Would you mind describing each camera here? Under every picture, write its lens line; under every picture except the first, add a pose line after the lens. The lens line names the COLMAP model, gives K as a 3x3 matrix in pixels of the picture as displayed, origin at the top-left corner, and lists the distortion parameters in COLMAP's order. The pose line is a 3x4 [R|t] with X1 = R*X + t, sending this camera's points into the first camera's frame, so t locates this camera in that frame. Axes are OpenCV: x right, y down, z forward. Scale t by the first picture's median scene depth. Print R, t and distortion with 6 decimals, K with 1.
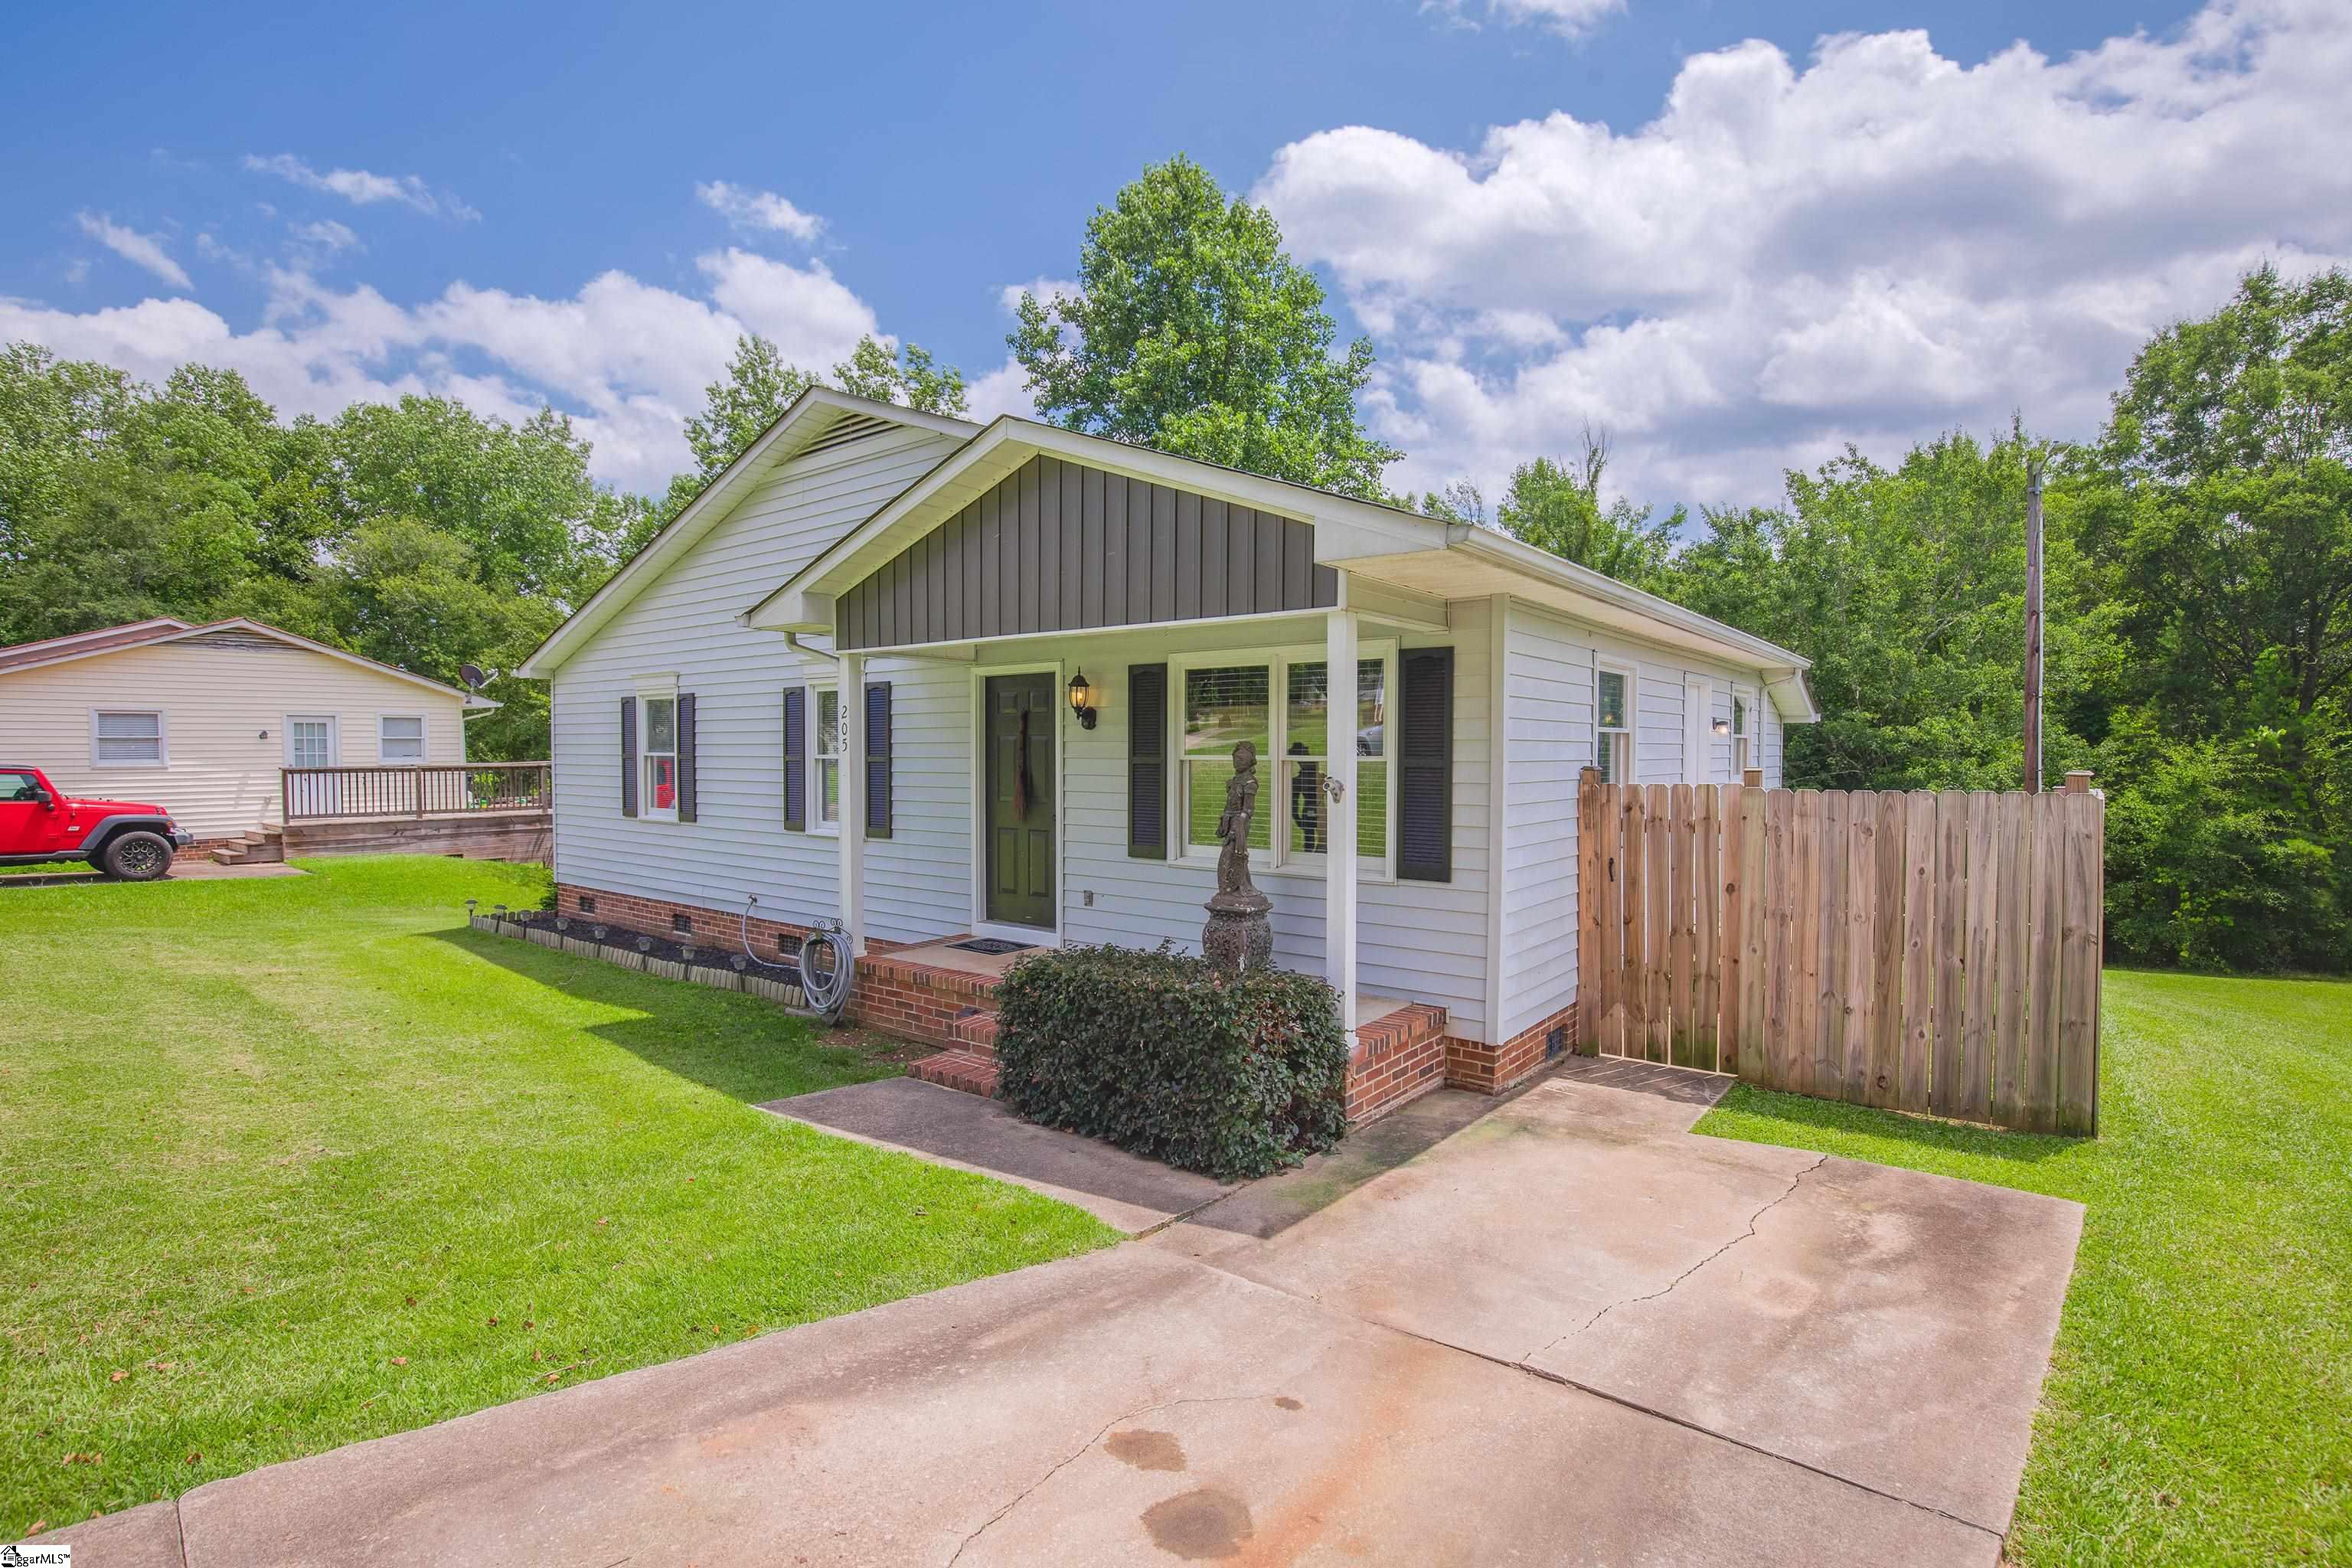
lens RADIAL K [[1106.5, 0, 1186.5], [0, 1106.5, 794.4], [0, 0, 1]] dist [-0.032962, 0.000410]
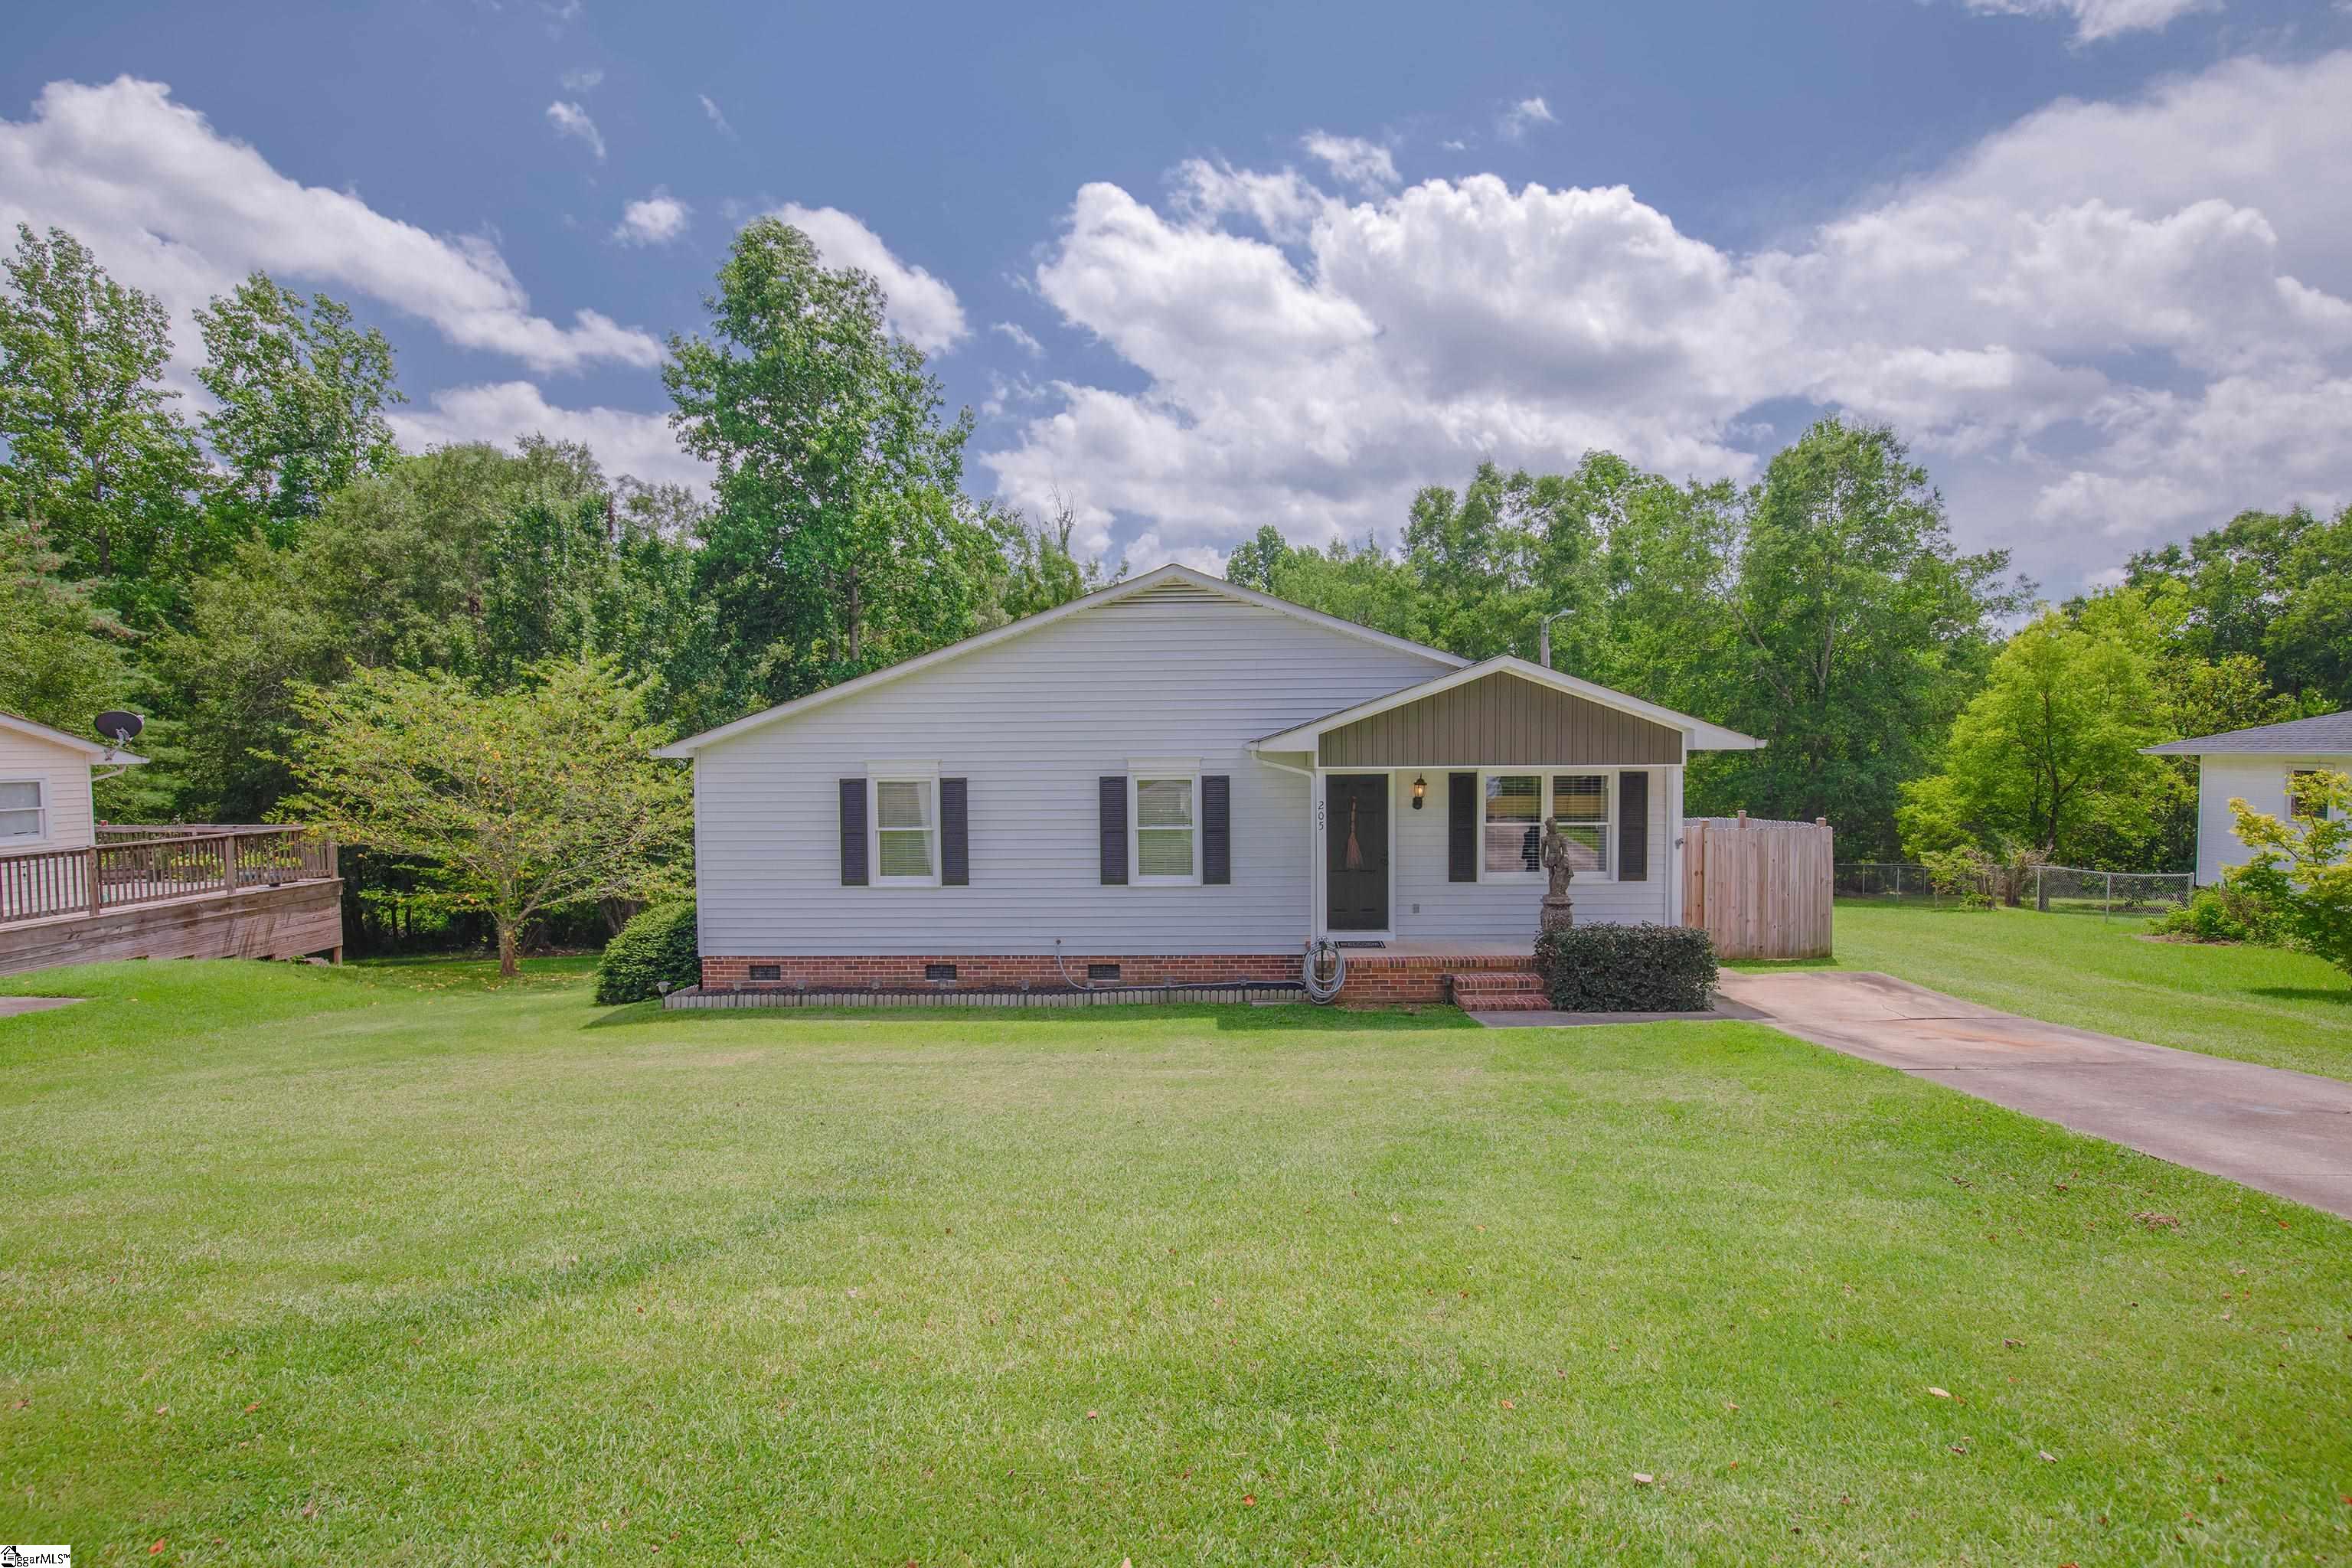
lens RADIAL K [[1122.0, 0, 1170.8], [0, 1122.0, 796.3], [0, 0, 1]] dist [-0.029896, 0.001428]
pose [[0.810493, -0.035491, 0.584673, -1.206008], [0.035849, 0.999297, 0.010964, -0.095747], [-0.584651, 0.012074, 0.811195, -0.151177]]
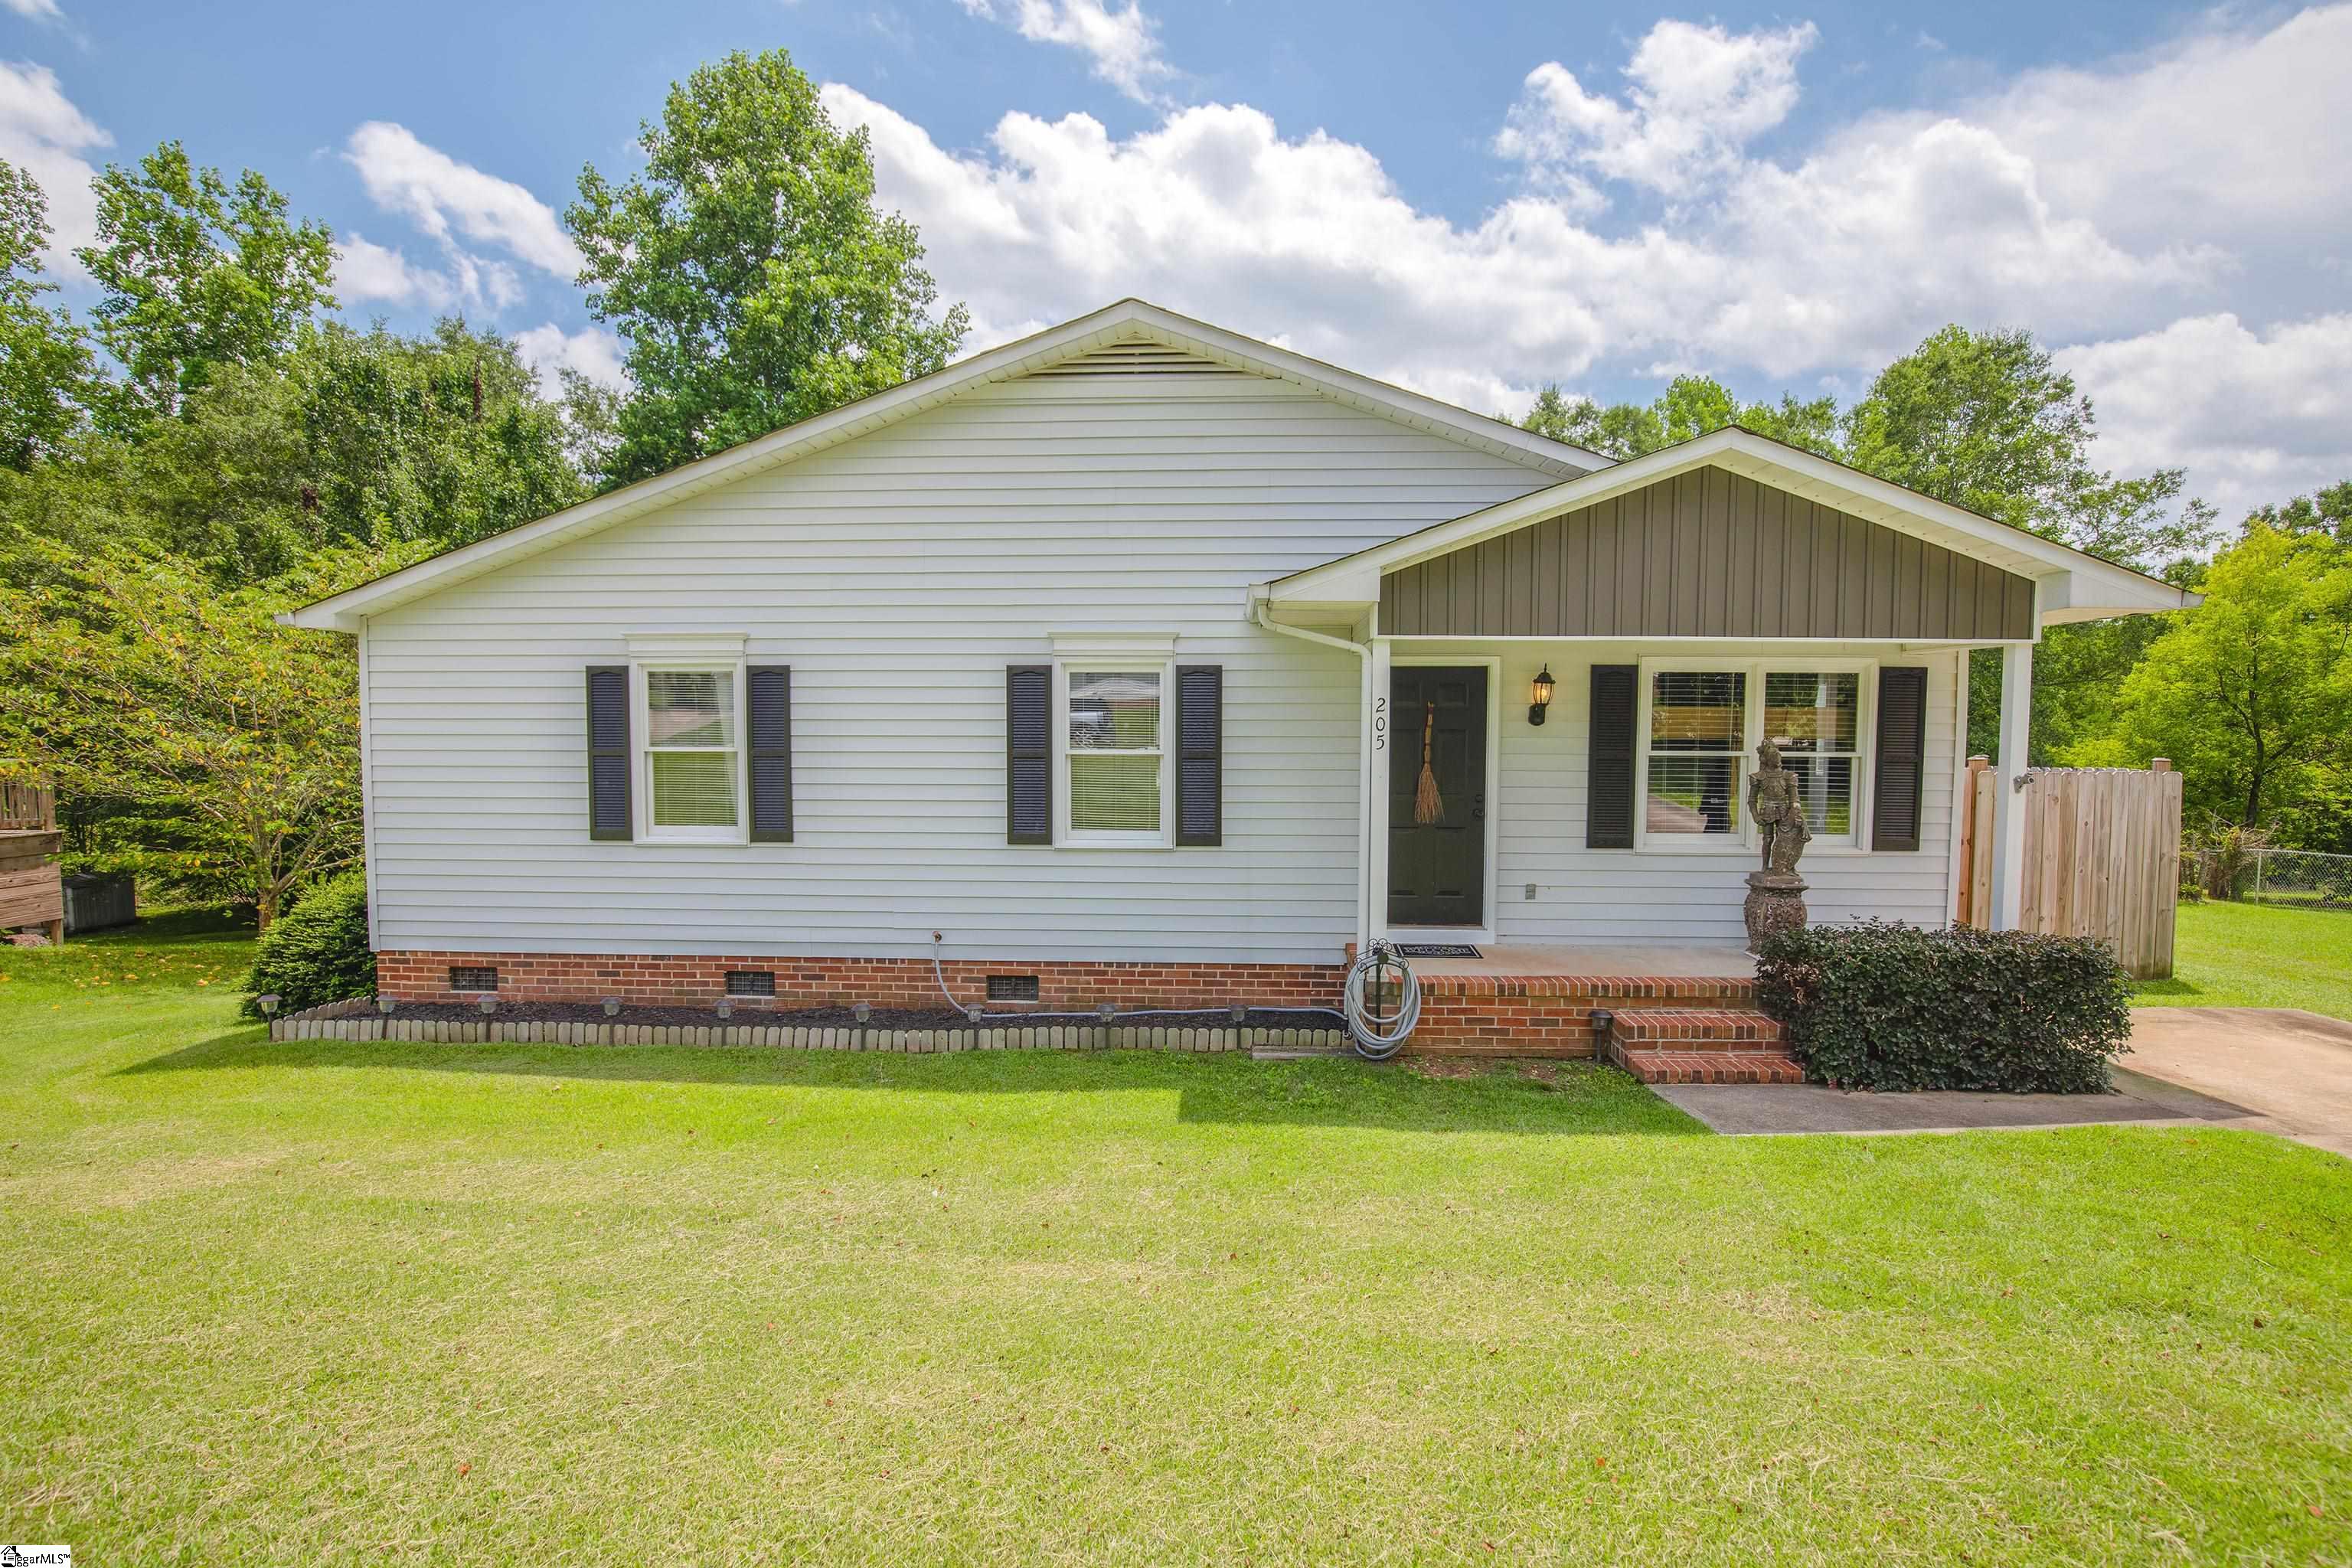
lens RADIAL K [[1092.3, 0, 1185.8], [0, 1092.3, 800.8], [0, 0, 1]] dist [-0.018769, -0.000036]
pose [[0.814765, -0.037172, 0.578599, -0.801887], [0.021493, 0.999193, 0.033926, -0.026443], [-0.579393, -0.015205, 0.814906, 0.318694]]
